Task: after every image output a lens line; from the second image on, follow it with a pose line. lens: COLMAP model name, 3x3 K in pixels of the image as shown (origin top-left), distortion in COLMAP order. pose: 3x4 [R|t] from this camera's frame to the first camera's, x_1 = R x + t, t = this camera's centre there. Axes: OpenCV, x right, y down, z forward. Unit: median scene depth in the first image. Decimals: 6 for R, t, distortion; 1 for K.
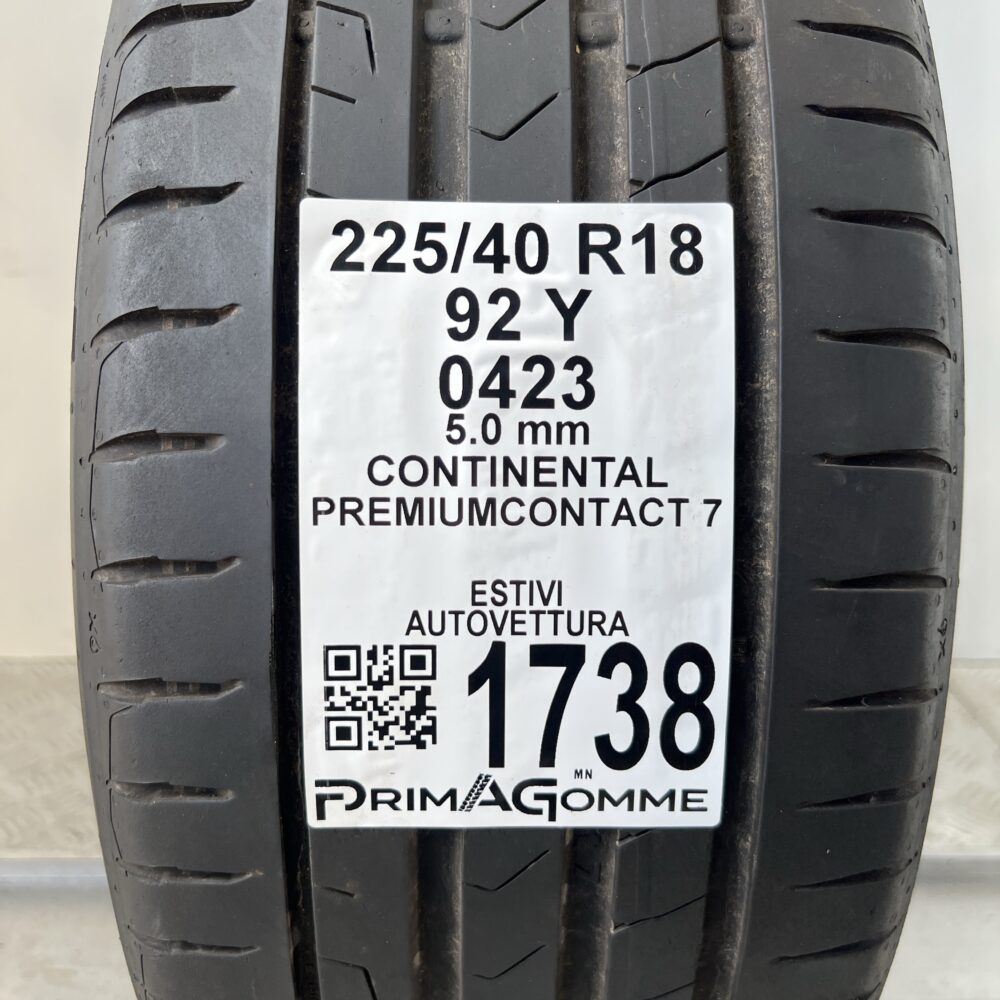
lens RADIAL K [[1292.7, 0, 500.0], [0, 1292.7, 500.0], [0, 0, 1]] dist [0.018743, -0.321602]
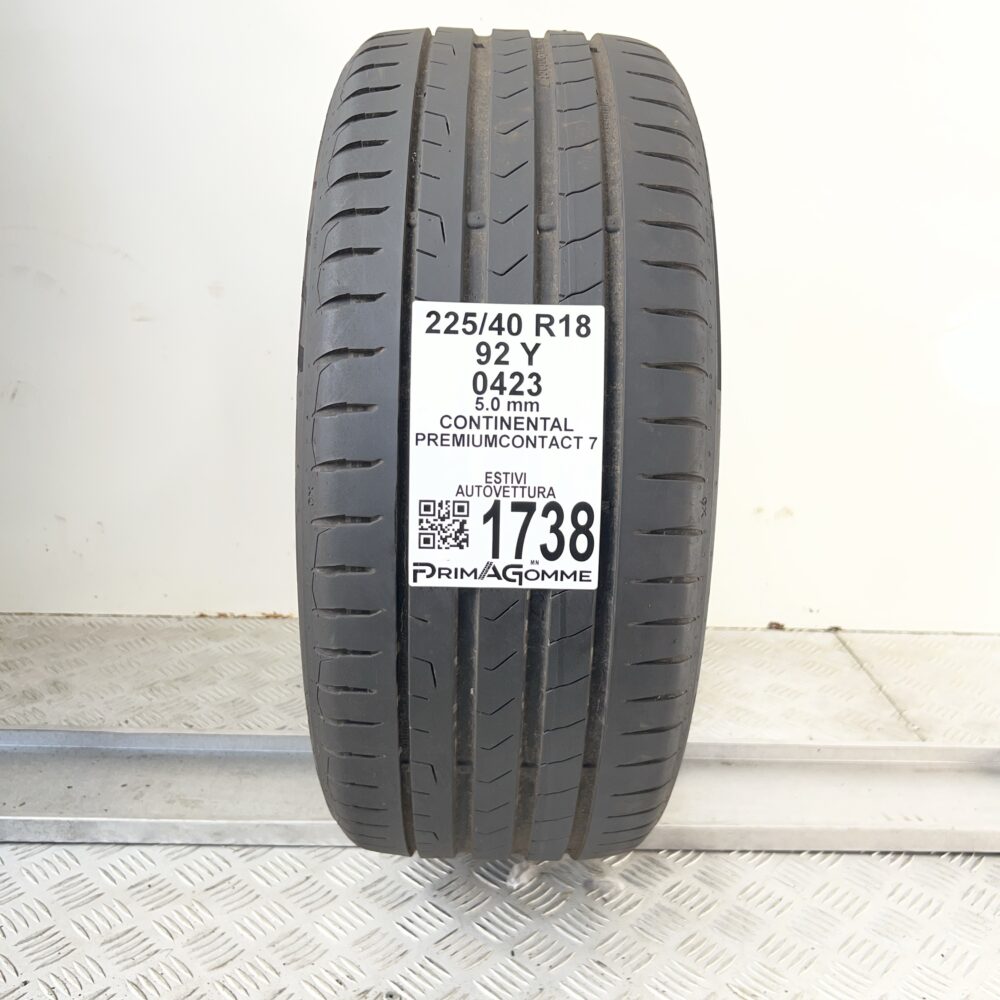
lens RADIAL K [[1161.4, 0, 500.0], [0, 1161.4, 500.0], [0, 0, 1]] dist [-0.009286, -0.006394]
pose [[0.999878, 0.015563, -0.001089, 0.005923], [-0.015581, 0.999696, -0.019110, 0.147476], [0.000791, 0.019125, 0.999817, -0.999361]]
